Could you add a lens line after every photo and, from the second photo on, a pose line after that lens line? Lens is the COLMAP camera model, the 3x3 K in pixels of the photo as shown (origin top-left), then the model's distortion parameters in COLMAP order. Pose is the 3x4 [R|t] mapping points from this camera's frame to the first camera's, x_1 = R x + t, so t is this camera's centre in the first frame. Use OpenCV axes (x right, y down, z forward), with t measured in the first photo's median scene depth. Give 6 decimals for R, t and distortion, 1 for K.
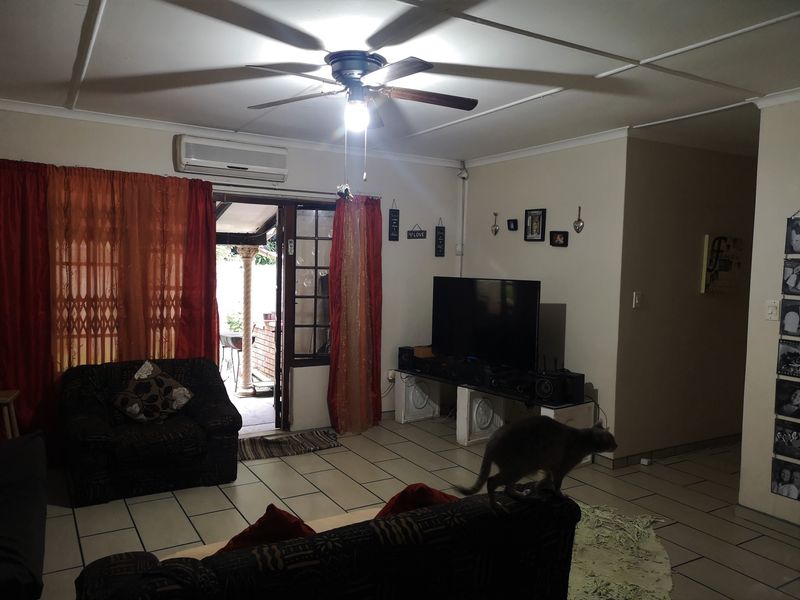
lens RADIAL K [[603.1, 0, 400.0], [0, 603.1, 300.0], [0, 0, 1]] dist [0.008777, -0.003444]
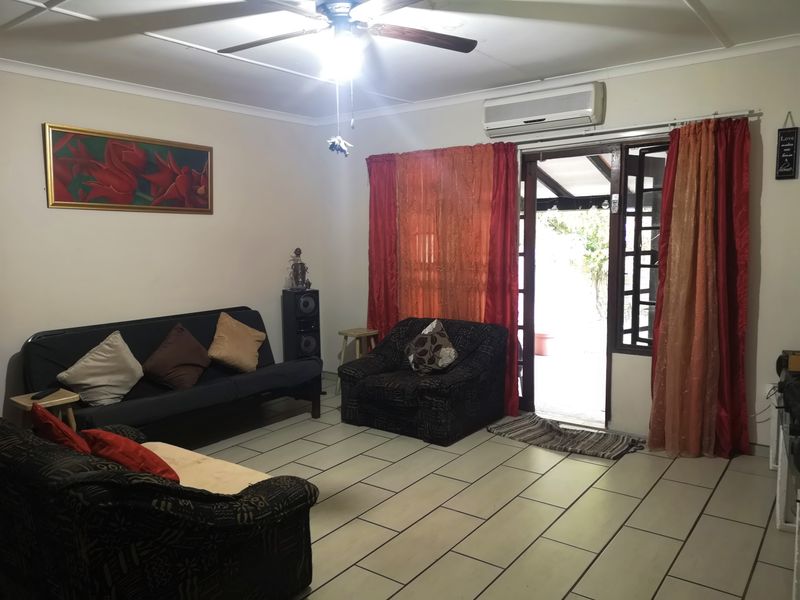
lens RADIAL K [[613.3, 0, 400.0], [0, 613.3, 300.0], [0, 0, 1]] dist [0.007984, 0.000972]
pose [[0.364484, 0.067773, -0.928740, 0.579698], [-0.028733, 0.997692, 0.061529, -0.001385], [0.930766, 0.004259, 0.365590, 0.516512]]
